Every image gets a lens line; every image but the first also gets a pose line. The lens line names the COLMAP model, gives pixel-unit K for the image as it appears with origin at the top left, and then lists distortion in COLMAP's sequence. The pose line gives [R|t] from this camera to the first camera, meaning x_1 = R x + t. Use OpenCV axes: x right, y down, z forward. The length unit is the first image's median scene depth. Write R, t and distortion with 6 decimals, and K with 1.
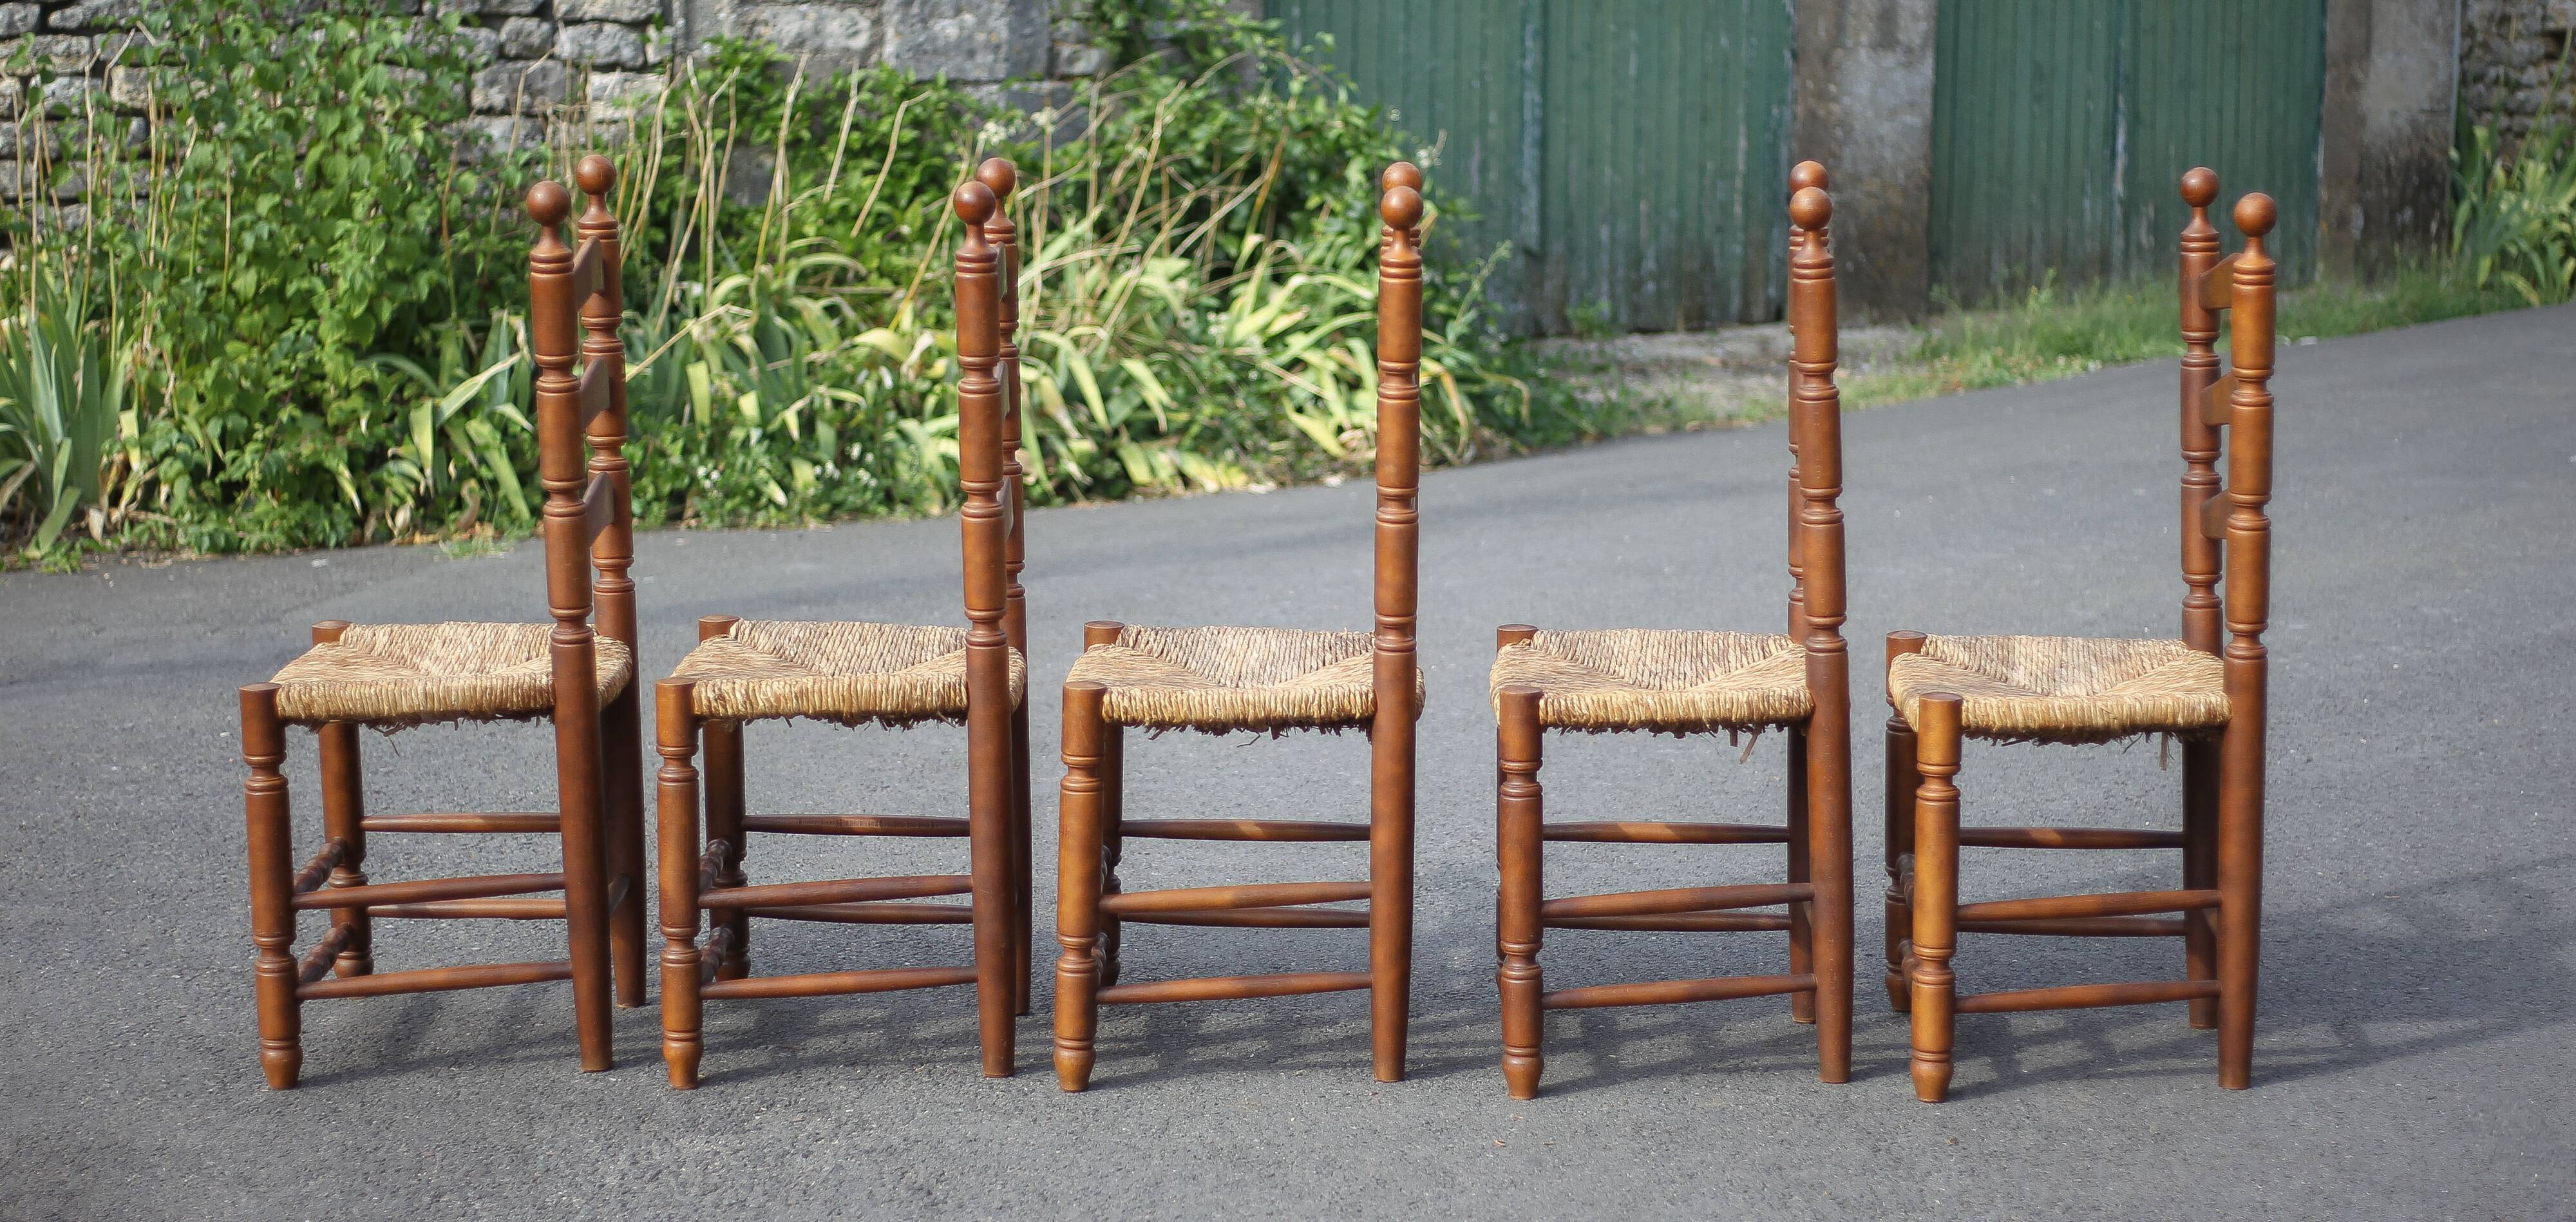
lens RADIAL K [[4910.0, 0, 1293.8], [0, 4910.0, 608.6], [0, 0, 1]] dist [-0.100304, 0.000000]
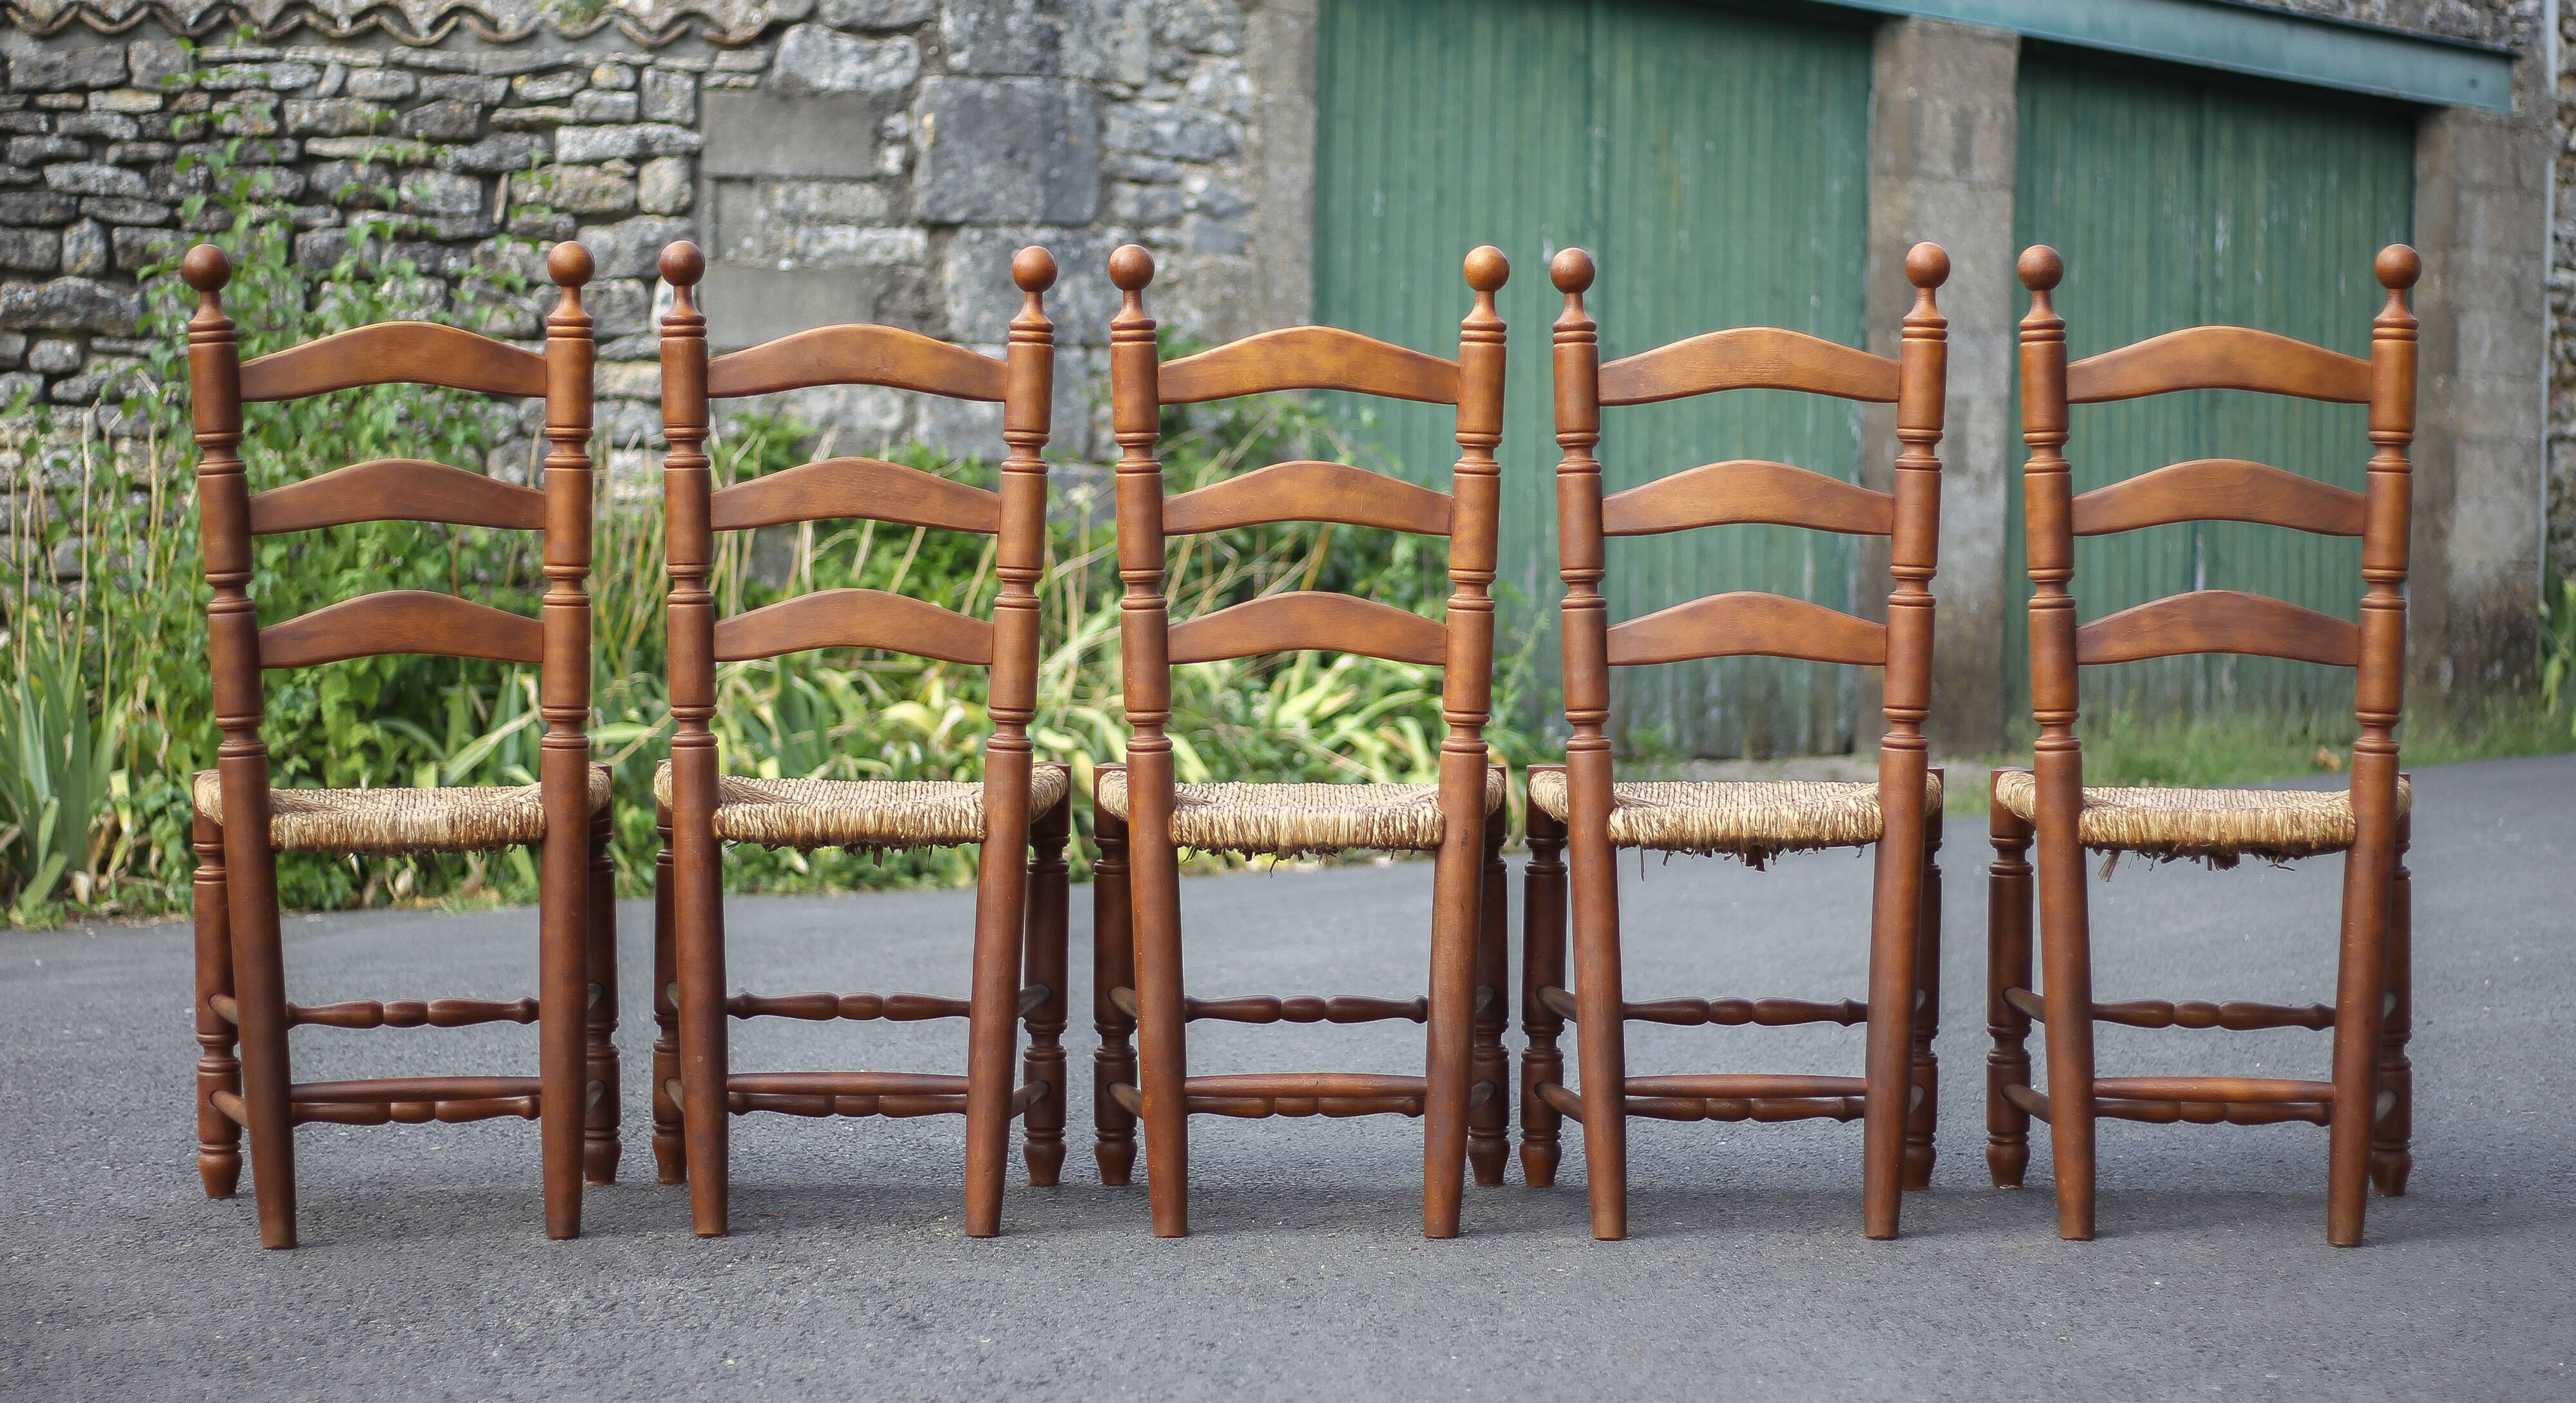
lens RADIAL K [[4945.4, 0, 1280.1], [0, 4945.4, 634.5], [0, 0, 1]] dist [-0.102411, 0.000000]
pose [[0.999872, -0.003289, -0.015644, 0.003161], [0.001285, 0.991977, -0.126411, 0.051092], [0.015934, 0.126375, 0.991855, 0.043044]]
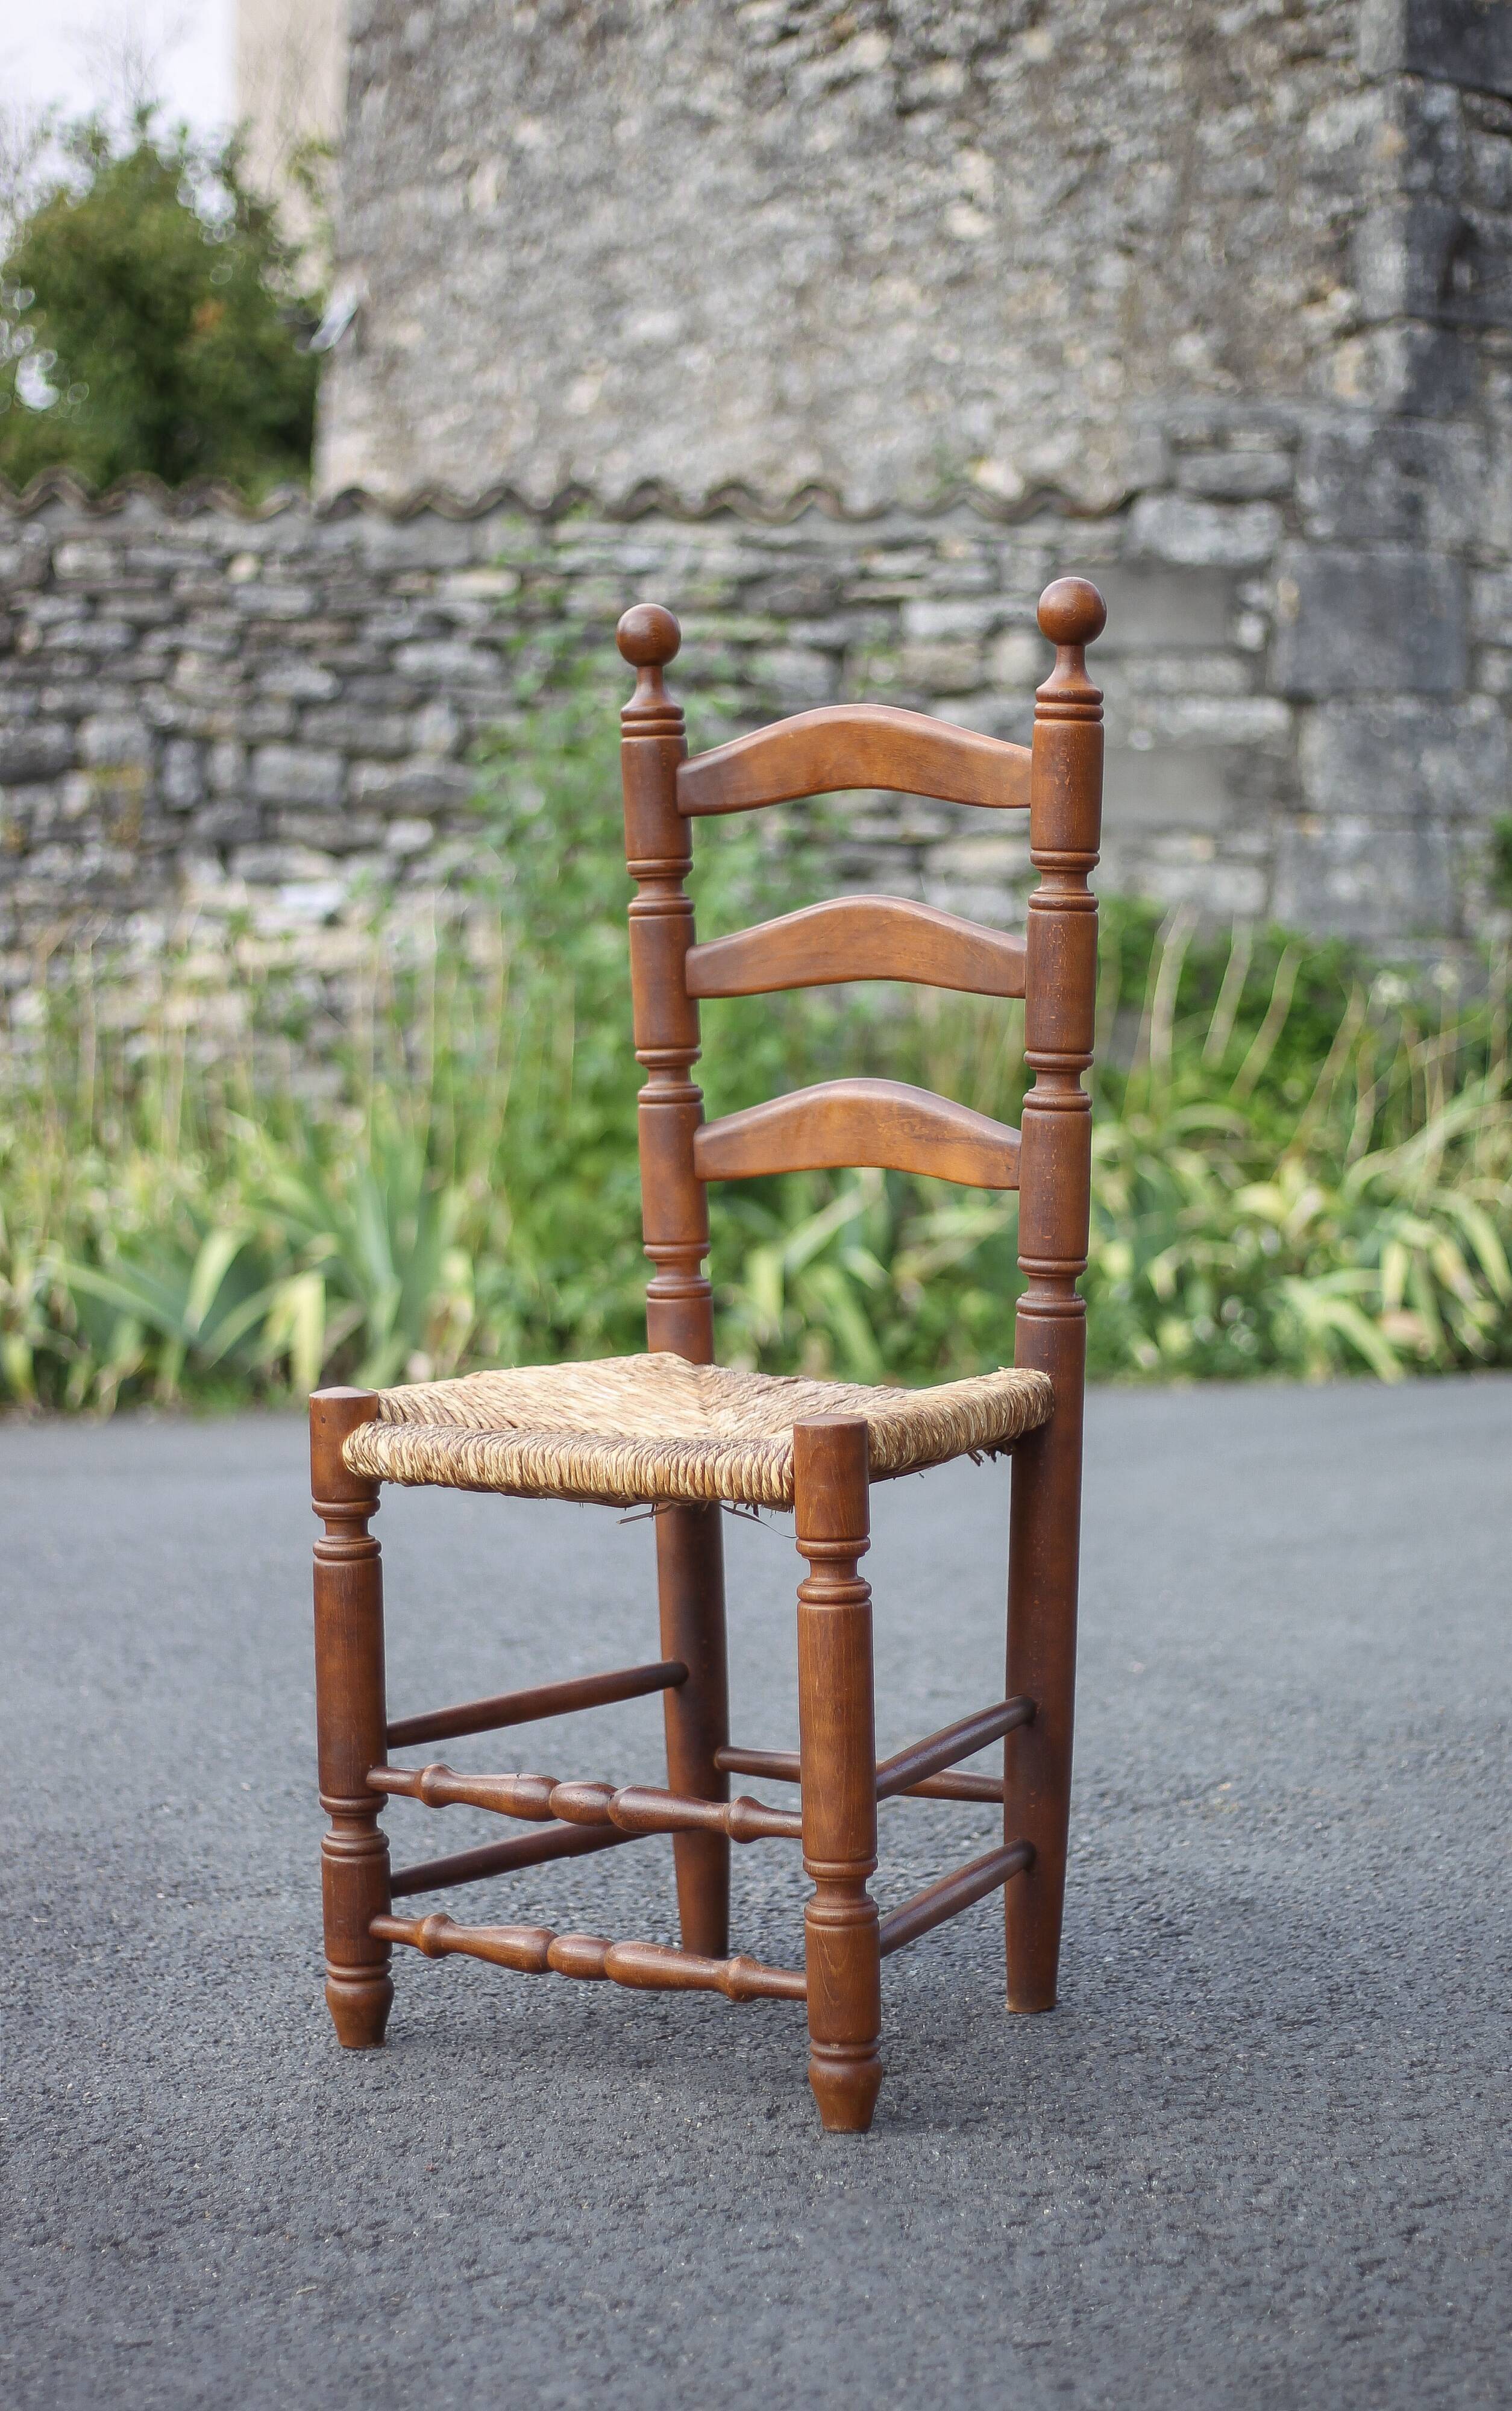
lens RADIAL K [[4596.2, 0, 764.6], [0, 4596.2, 1196.5], [0, 0, 1]] dist [-0.112075, 0.000000]
pose [[0.977635, 0.001893, -0.210301, 0.005632], [-0.025382, 0.993712, -0.109050, 0.040620], [0.208772, 0.111949, 0.971536, 0.137827]]
